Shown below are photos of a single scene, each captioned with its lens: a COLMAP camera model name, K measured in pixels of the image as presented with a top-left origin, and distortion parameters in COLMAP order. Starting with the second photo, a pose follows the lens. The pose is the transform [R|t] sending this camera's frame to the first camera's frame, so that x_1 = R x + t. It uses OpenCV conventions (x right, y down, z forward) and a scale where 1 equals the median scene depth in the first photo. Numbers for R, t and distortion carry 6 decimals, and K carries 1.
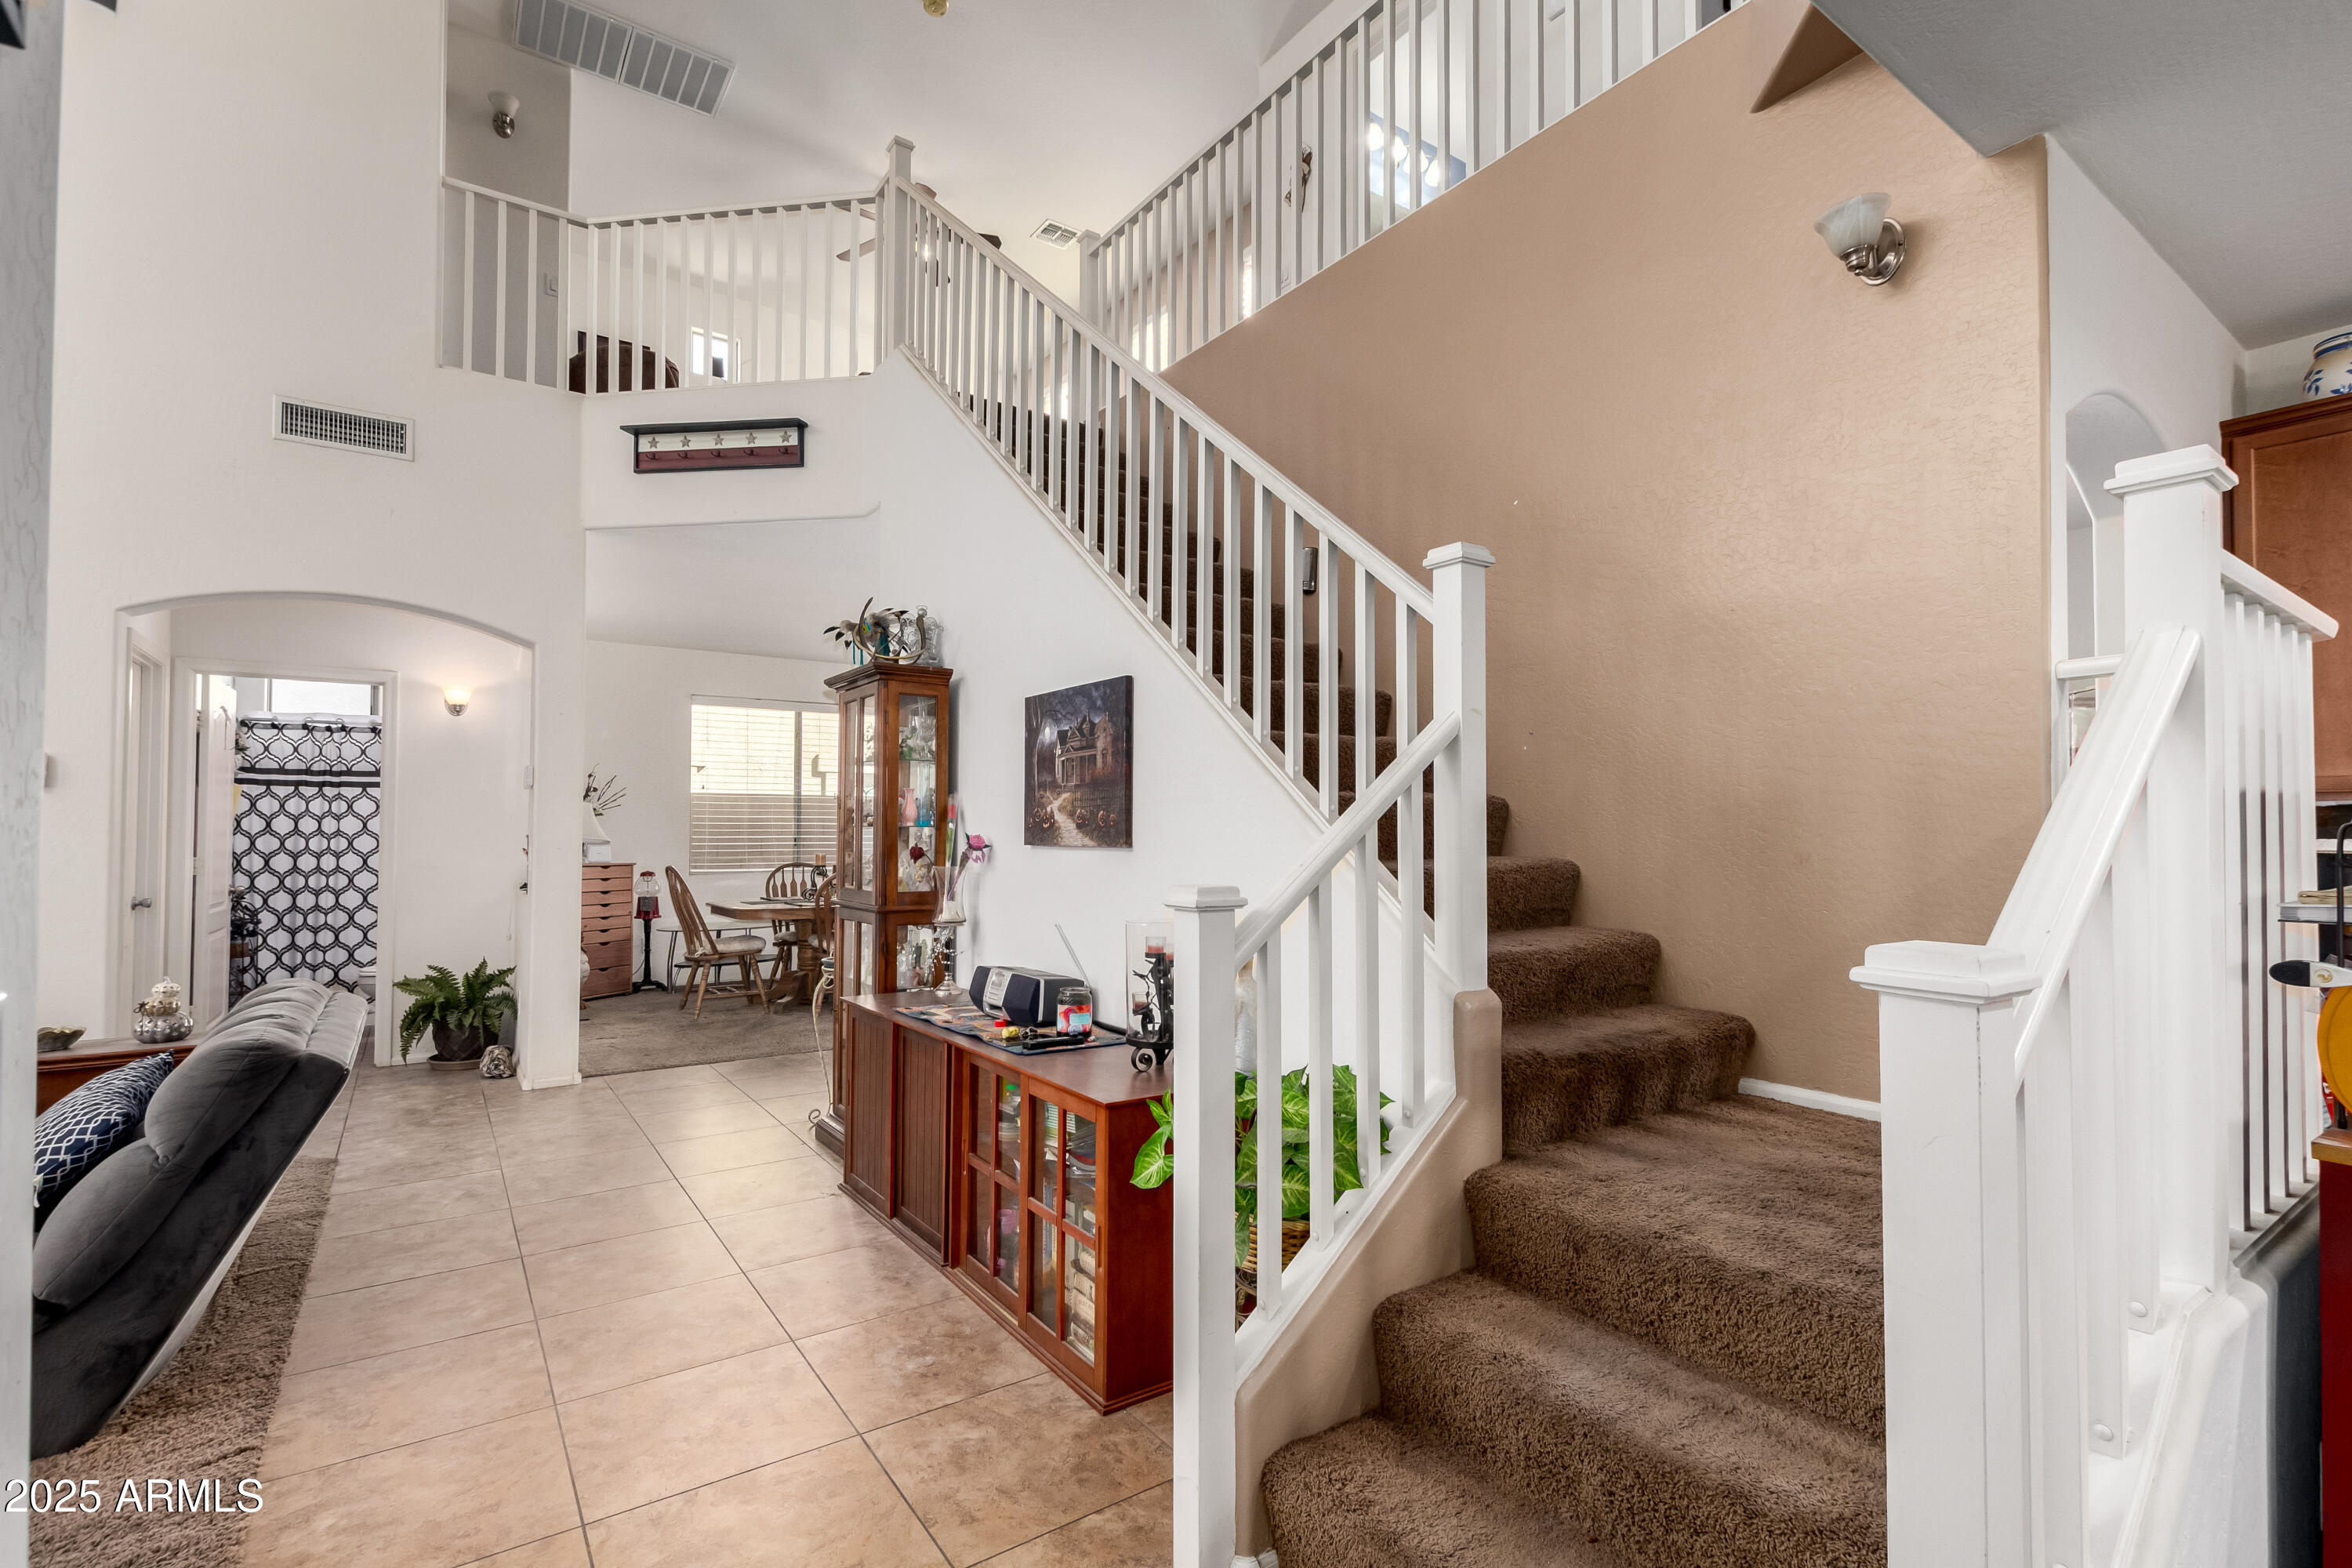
lens RADIAL K [[1086.6, 0, 1187.2], [0, 1086.6, 819.9], [0, 0, 1]] dist [0.001203, 0.000021]
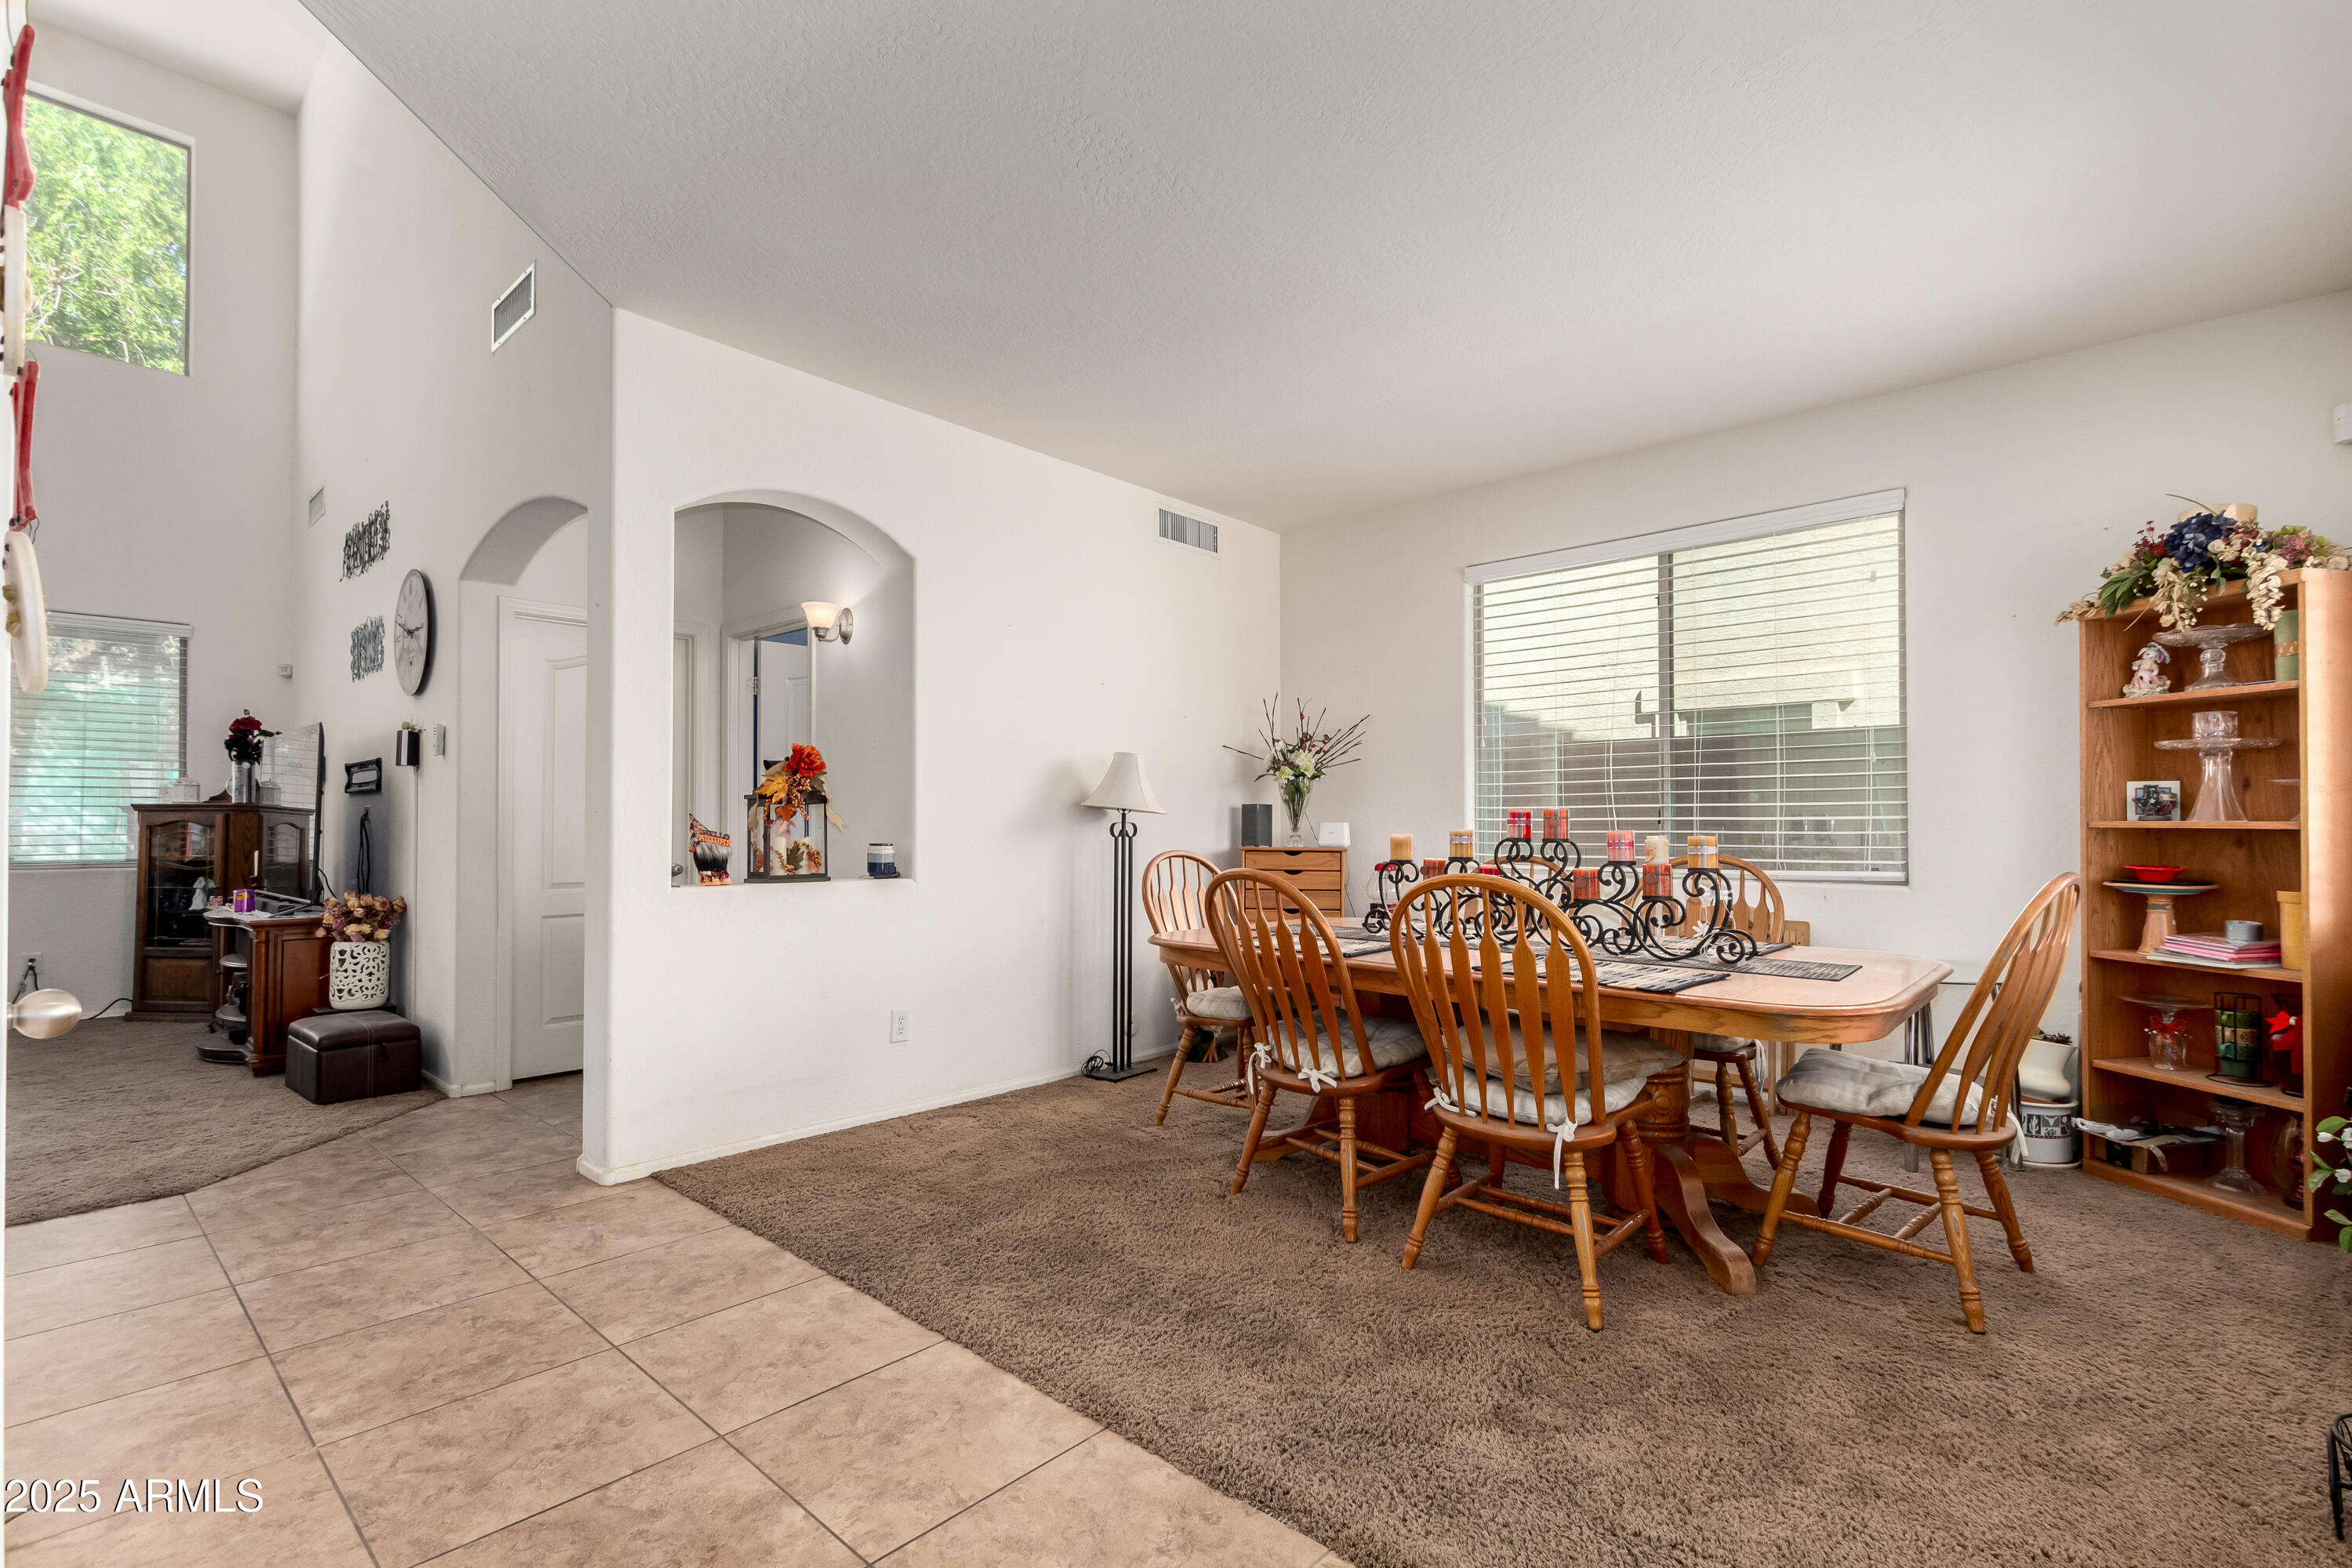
lens RADIAL K [[1057.7, 0, 1176.0], [0, 1057.7, 784.0], [0, 0, 1]] dist [0.030791, 0.000193]
pose [[0.208538, -0.042621, -0.977085, 0.111832], [0.009470, 0.999091, -0.041559, 0.038952], [0.977968, -0.000586, 0.208752, 1.118853]]
